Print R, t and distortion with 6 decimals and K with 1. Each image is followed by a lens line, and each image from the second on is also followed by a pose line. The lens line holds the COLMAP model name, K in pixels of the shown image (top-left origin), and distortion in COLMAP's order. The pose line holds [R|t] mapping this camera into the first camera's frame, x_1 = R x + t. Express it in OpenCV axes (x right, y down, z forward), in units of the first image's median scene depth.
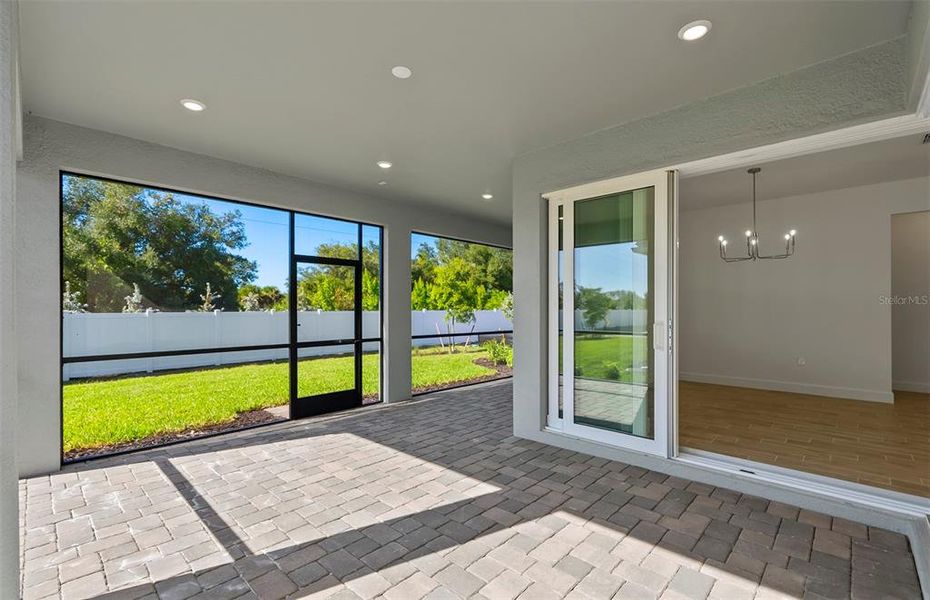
lens RADIAL K [[410.5, 0, 463.5], [0, 410.5, 306.3], [0, 0, 1]] dist [0.006965, -0.000861]
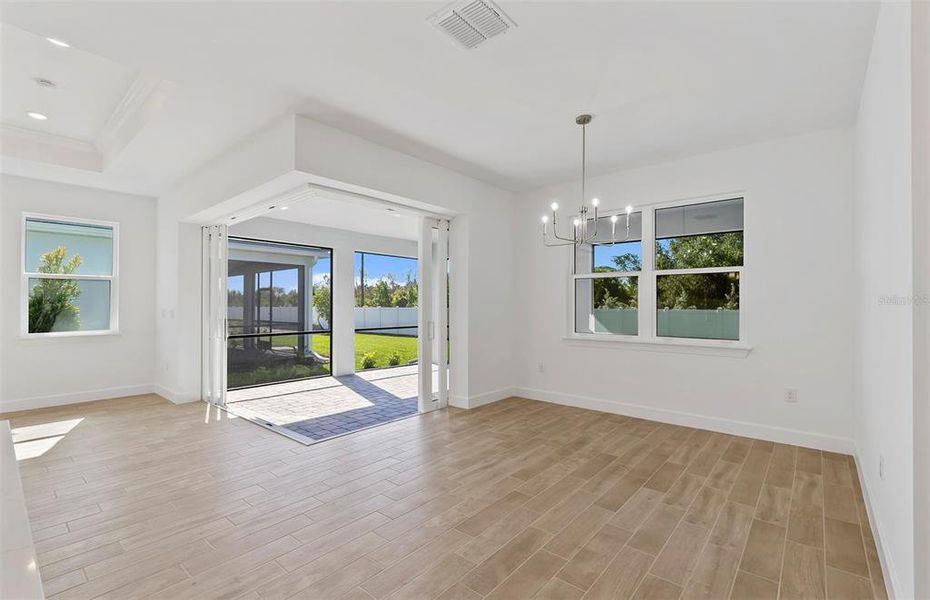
lens RADIAL K [[410.5, 0, 471.2], [0, 410.5, 300.3], [0, 0, 1]] dist [0.006965, -0.000861]
pose [[0.048278, -0.018324, -0.998666, 1.258659], [0.012261, 0.999767, -0.017752, -0.004500], [0.998759, -0.011388, 0.048492, 1.372735]]
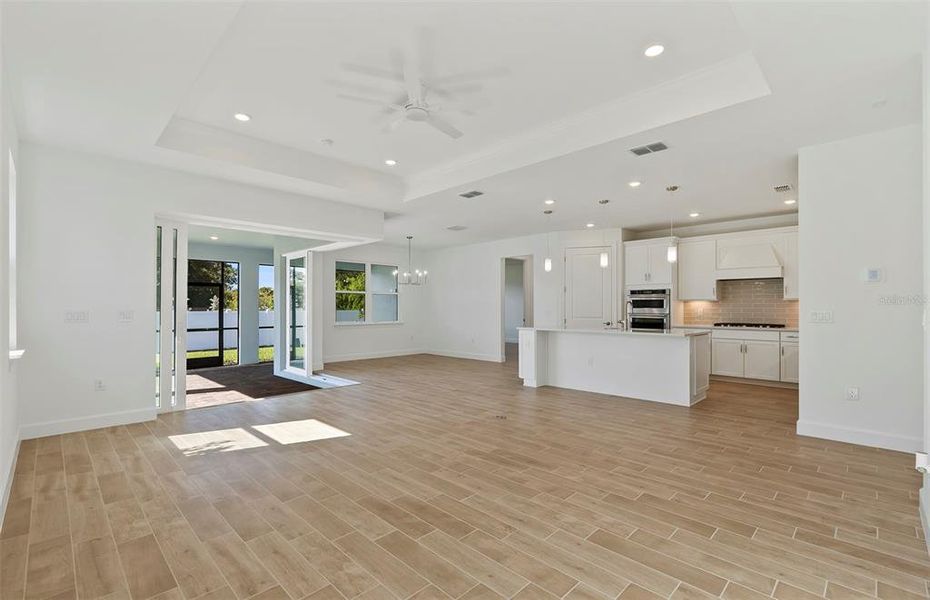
lens RADIAL K [[410.5, 0, 476.0], [0, 410.5, 313.5], [0, 0, 1]] dist [0.006965, -0.000861]
pose [[0.999910, -0.000609, -0.013424, 0.778866], [0.000914, 0.999742, 0.022693, -0.018645], [0.013407, -0.022703, 0.999652, -0.670773]]
